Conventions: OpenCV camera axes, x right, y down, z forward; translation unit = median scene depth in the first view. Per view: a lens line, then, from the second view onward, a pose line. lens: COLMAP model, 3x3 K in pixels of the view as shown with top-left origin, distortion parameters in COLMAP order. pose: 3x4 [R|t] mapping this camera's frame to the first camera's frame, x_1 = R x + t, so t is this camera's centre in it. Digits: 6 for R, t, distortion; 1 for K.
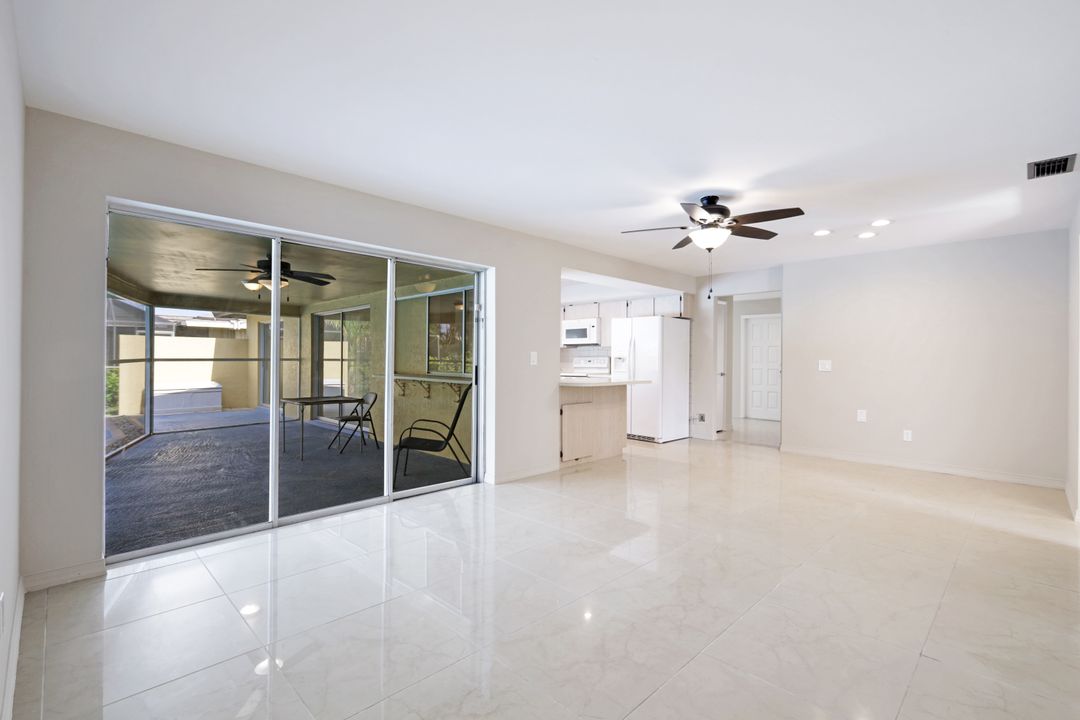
lens RADIAL K [[489.1, 0, 540.0], [0, 489.1, 360.0], [0, 0, 1]] dist [-0.000605, 0.000061]
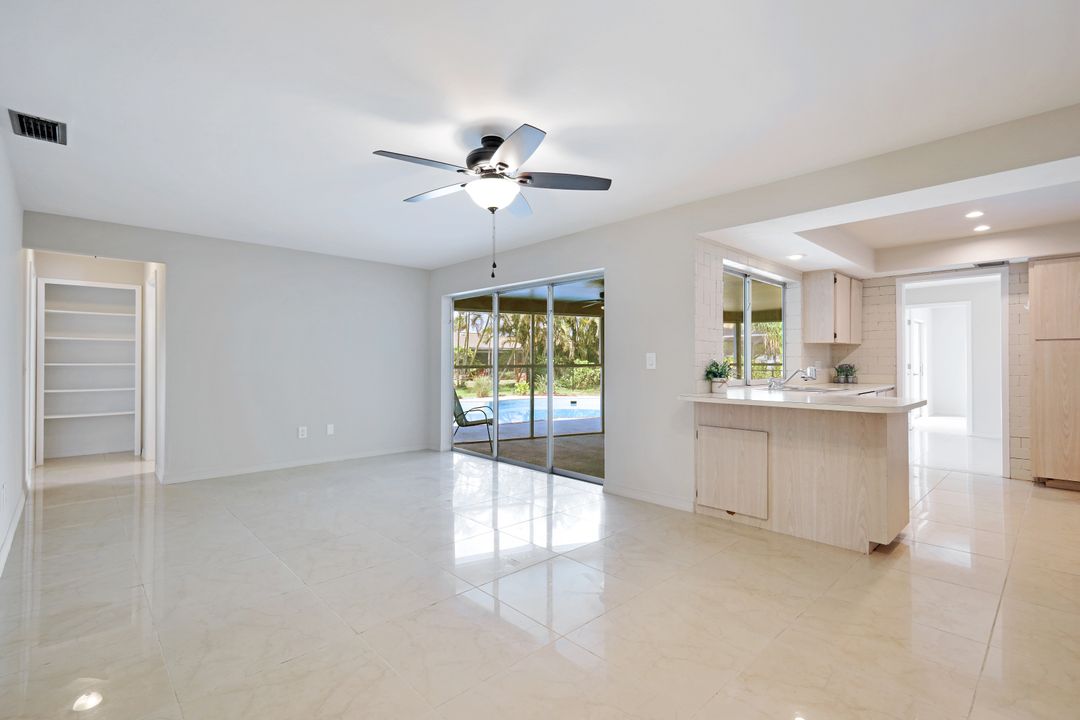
lens RADIAL K [[489.1, 0, 540.0], [0, 489.1, 360.0], [0, 0, 1]] dist [-0.000605, 0.000061]
pose [[-0.037171, -0.010711, -0.999252, 0.524583], [-0.001667, 0.999942, -0.010656, 0.002803], [0.999308, 0.001270, -0.037186, 0.536573]]
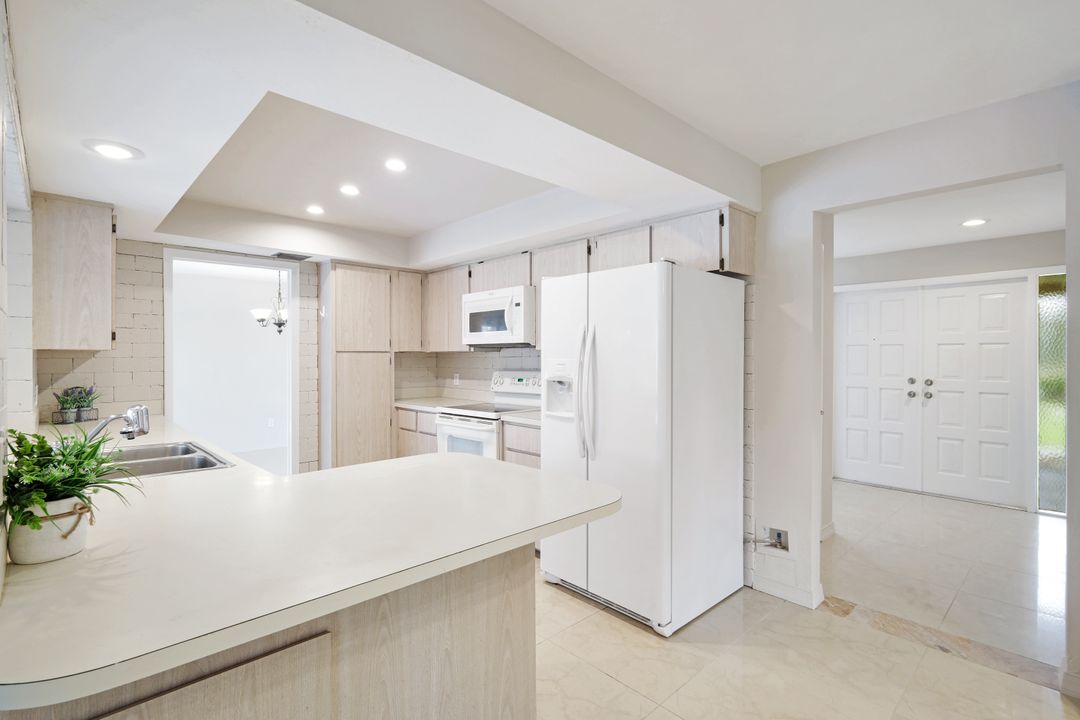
lens RADIAL K [[510.0, 0, 540.0], [0, 510.0, 360.0], [0, 0, 1]] dist [-0.000620, 0.000082]
pose [[0.999510, -0.006702, -0.030584, 0.151238], [0.006857, 0.999964, 0.004969, -0.021361], [0.030550, -0.005176, 0.999520, 0.568552]]
